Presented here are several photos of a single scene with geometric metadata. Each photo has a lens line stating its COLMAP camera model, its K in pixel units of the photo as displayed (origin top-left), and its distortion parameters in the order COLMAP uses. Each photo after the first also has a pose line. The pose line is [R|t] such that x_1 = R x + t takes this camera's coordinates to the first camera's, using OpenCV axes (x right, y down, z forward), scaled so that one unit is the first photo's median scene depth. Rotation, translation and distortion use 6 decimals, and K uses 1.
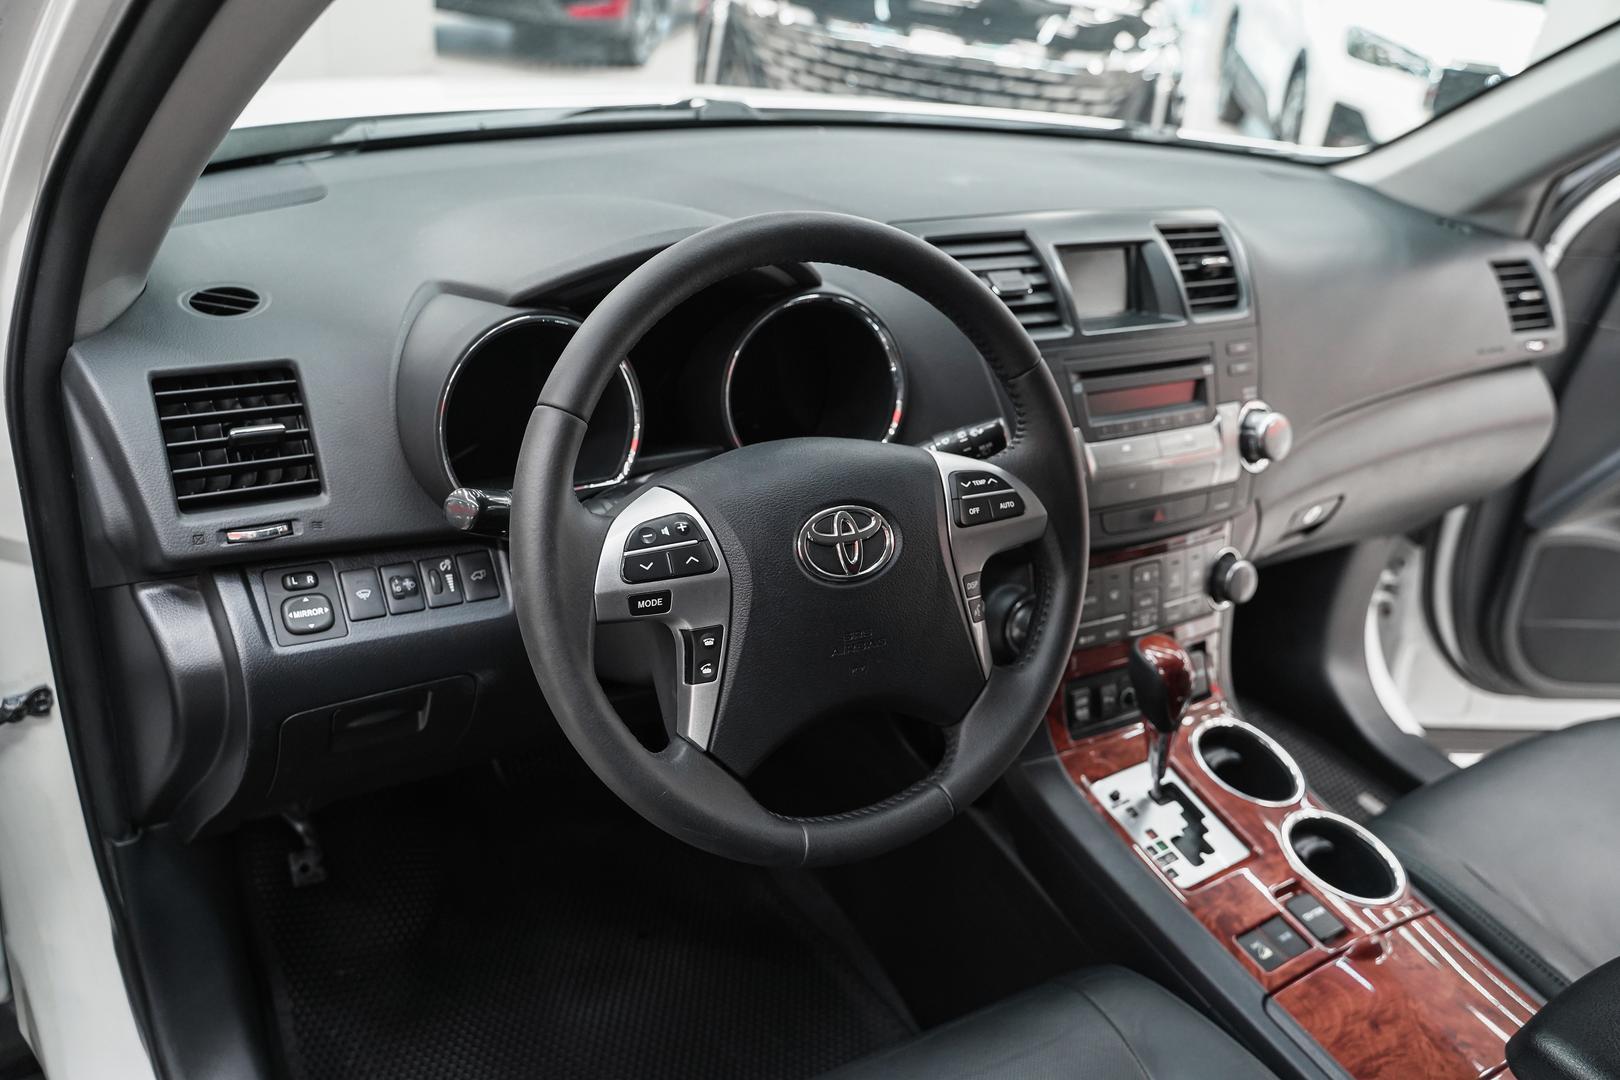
lens RADIAL K [[1291.1, 0, 810.0], [0, 1291.1, 540.0], [0, 0, 1]] dist [-0.009983, 0.005022]
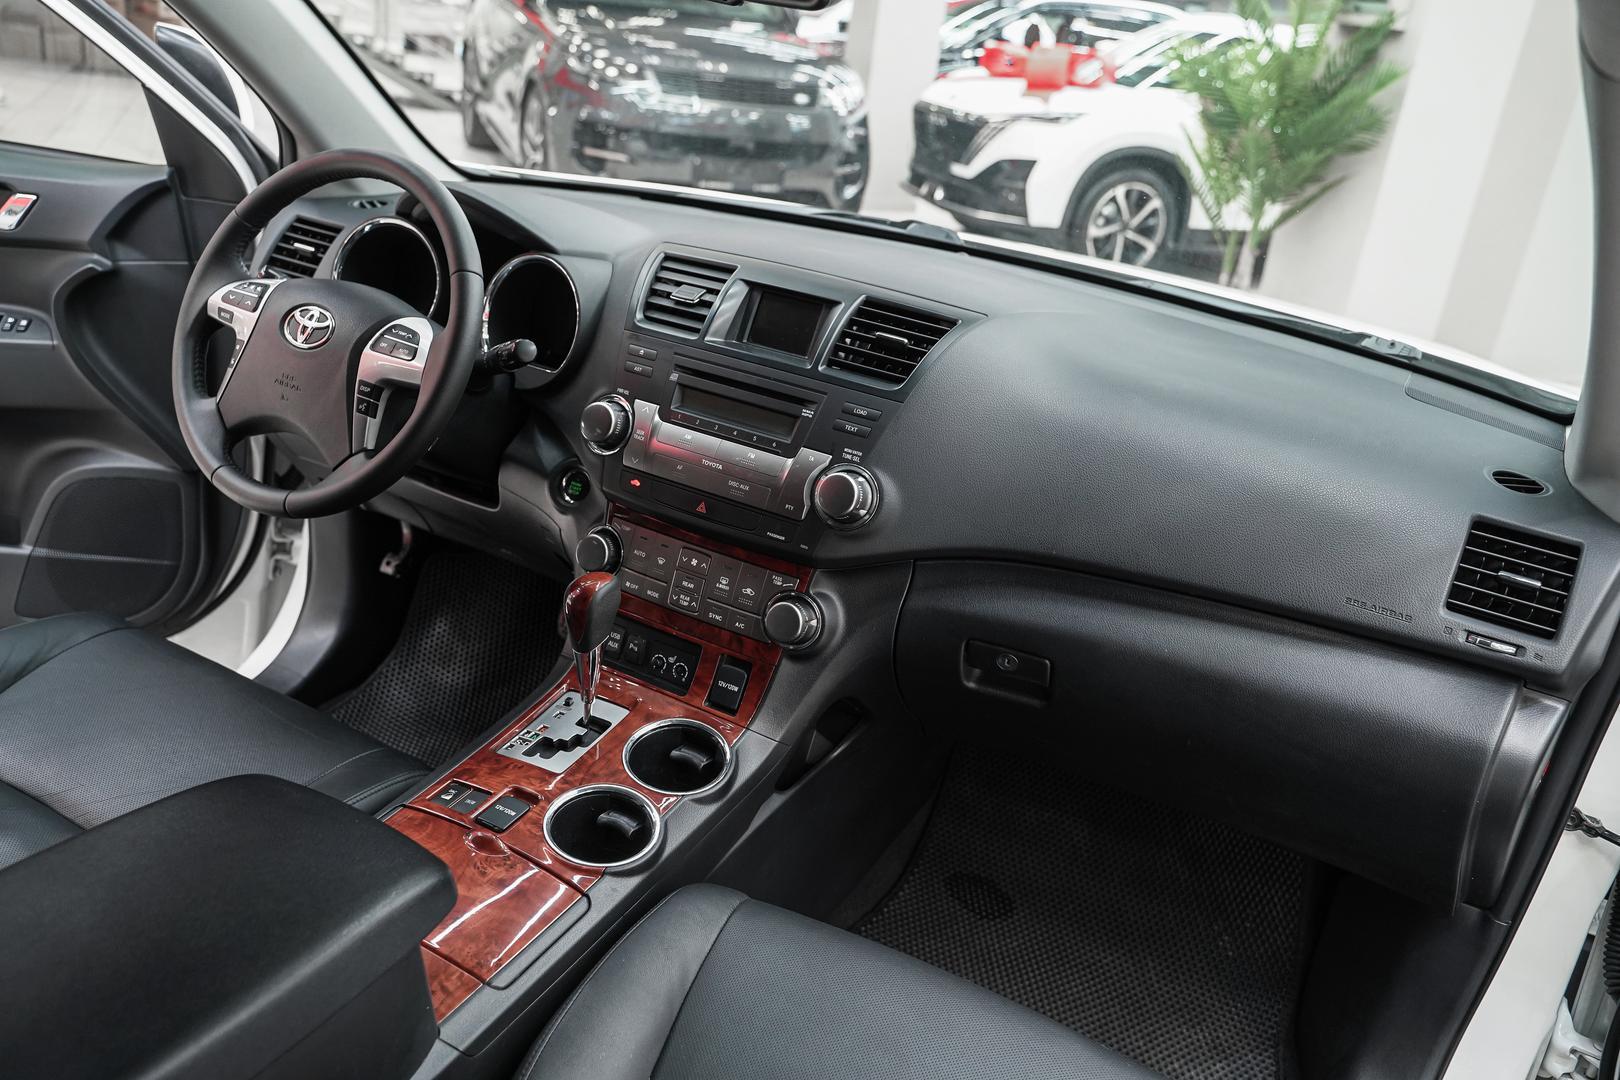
lens RADIAL K [[1291.1, 0, 810.0], [0, 1291.1, 540.0], [0, 0, 1]] dist [-0.009983, 0.005022]
pose [[0.507352, 0.278647, -0.815444, 1.237315], [-0.461335, 0.887080, 0.016093, -0.054531], [0.727848, 0.368029, 0.578612, 0.403441]]
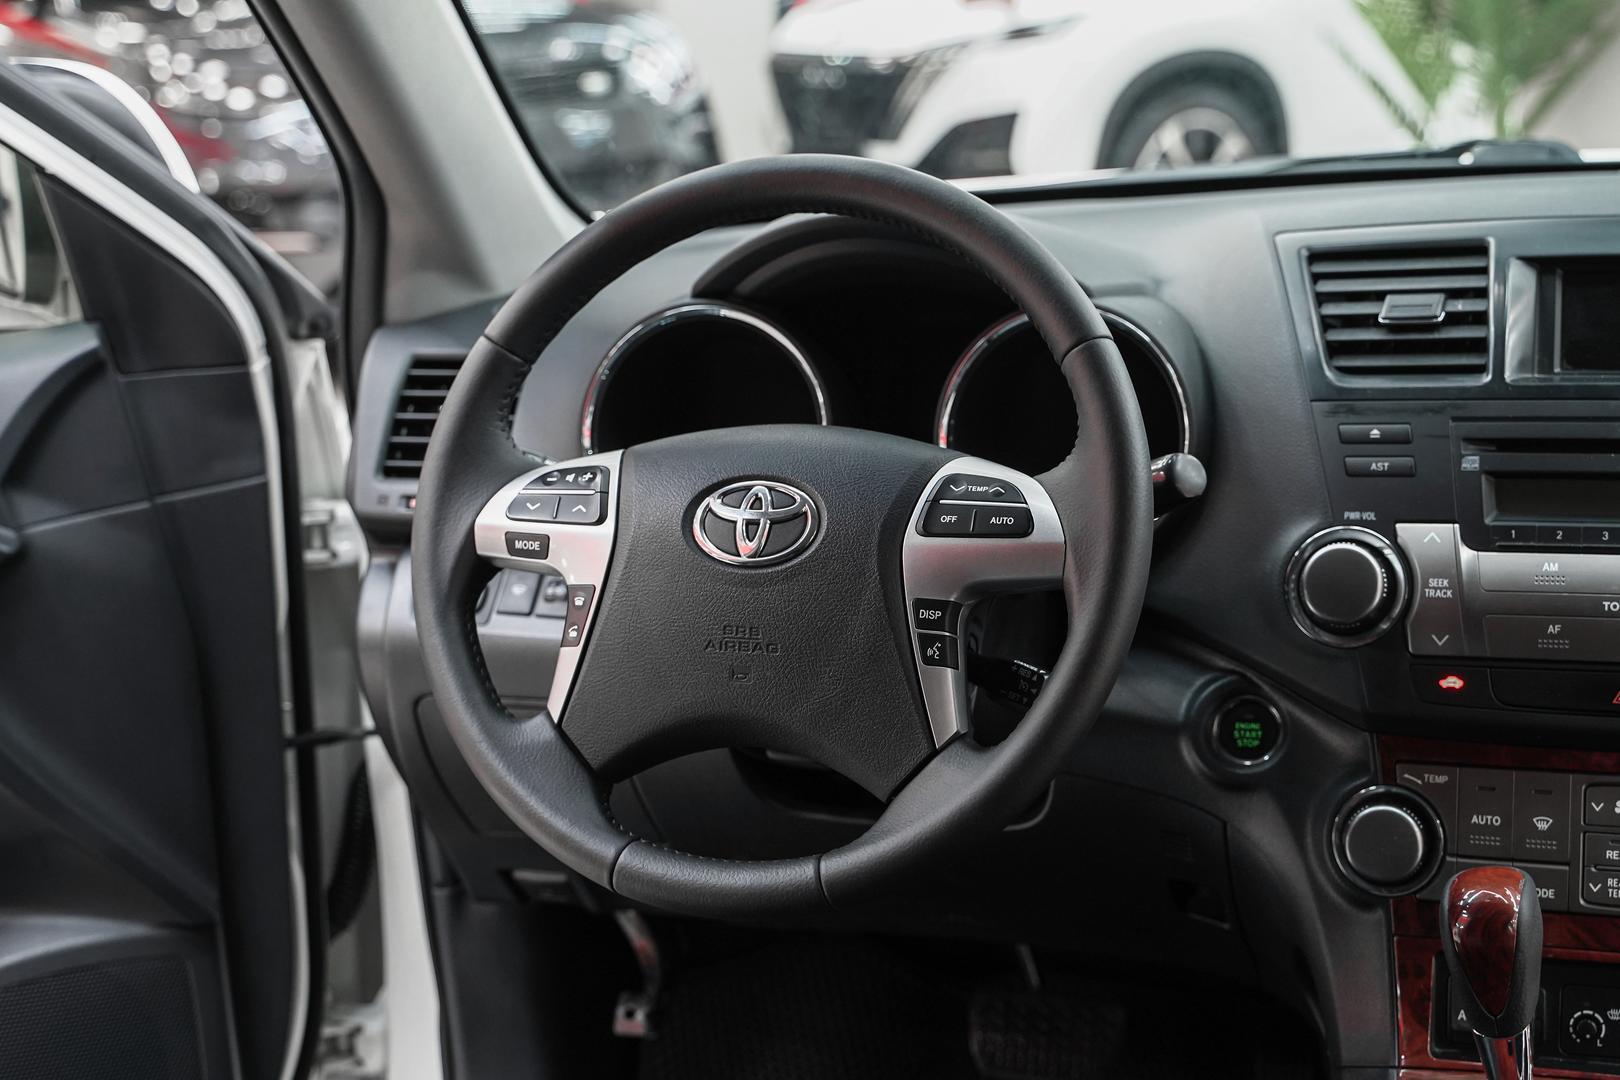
lens RADIAL K [[2355.8, 0, 845.2], [0, 2355.8, 527.9], [0, 0, 1]] dist [0.004786, -0.010867]
pose [[0.638242, 0.035846, -0.769001, 0.837995], [-0.241071, 0.957981, -0.155425, 0.154645], [0.731117, 0.284583, 0.620065, 0.063748]]
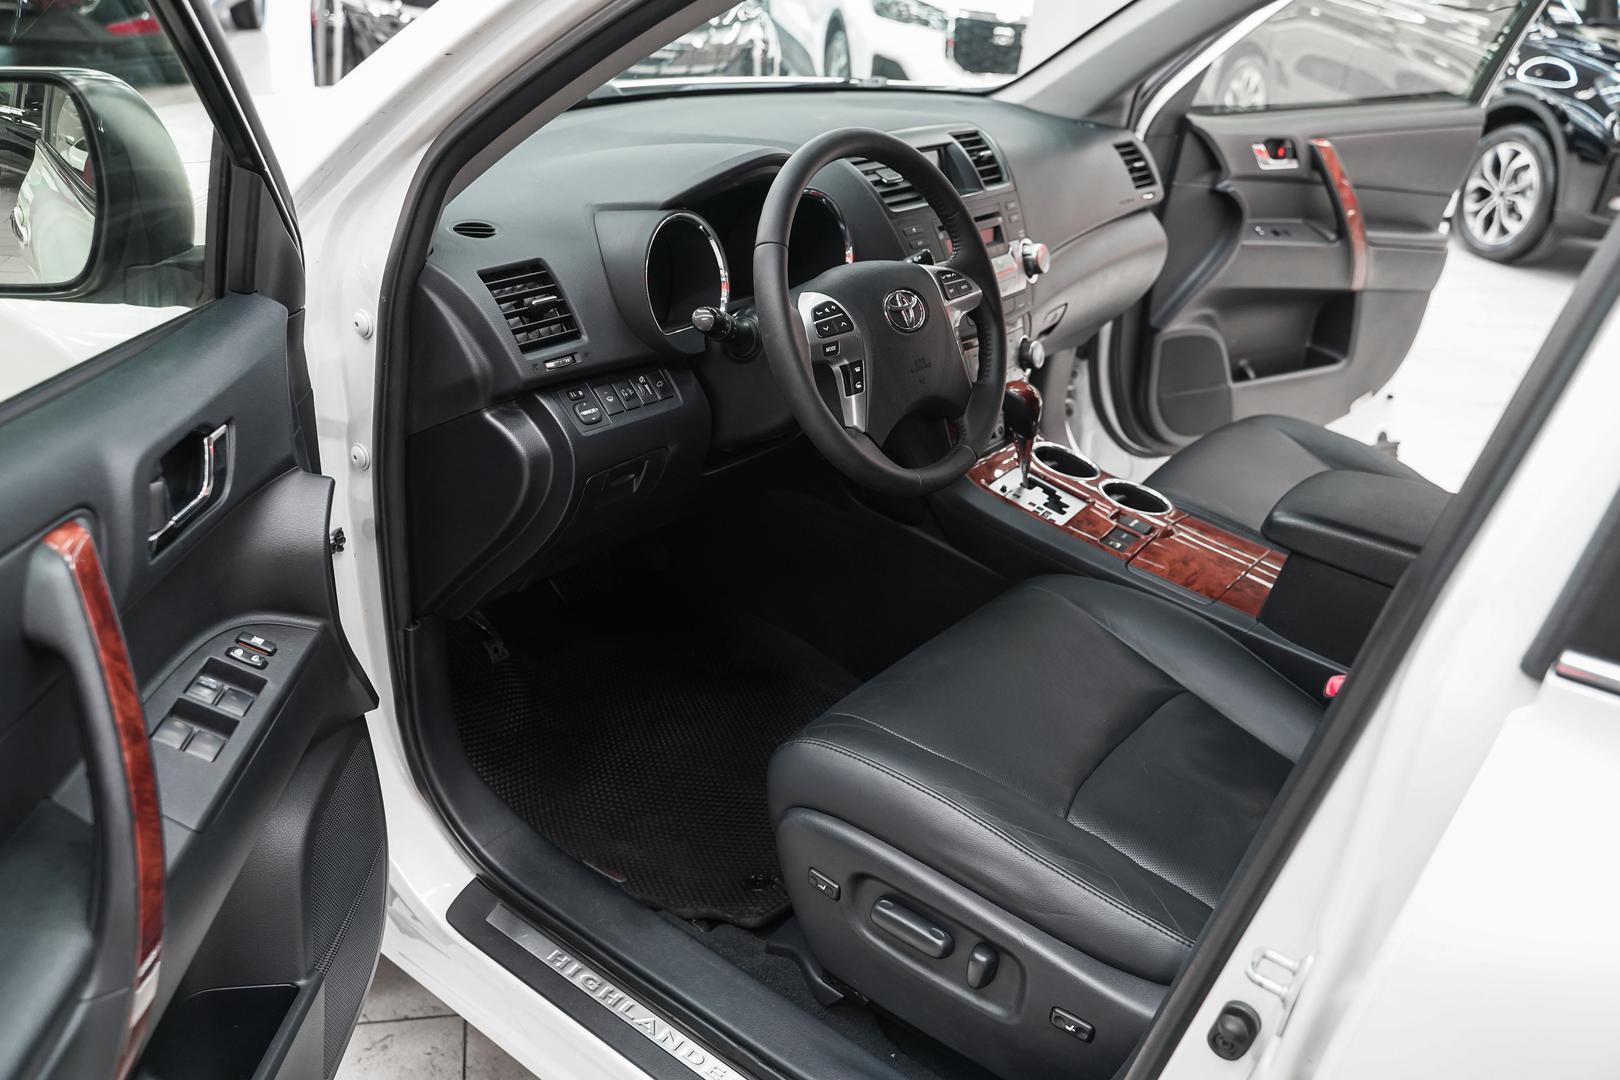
lens RADIAL K [[1305.5, 0, 817.0], [0, 1305.5, 538.2], [0, 0, 1]] dist [-0.010495, 0.002764]
pose [[0.931819, -0.196298, 0.305255, -0.467146], [0.193706, 0.980281, 0.039079, 0.145105], [-0.306906, 0.022715, 0.951469, -0.447068]]
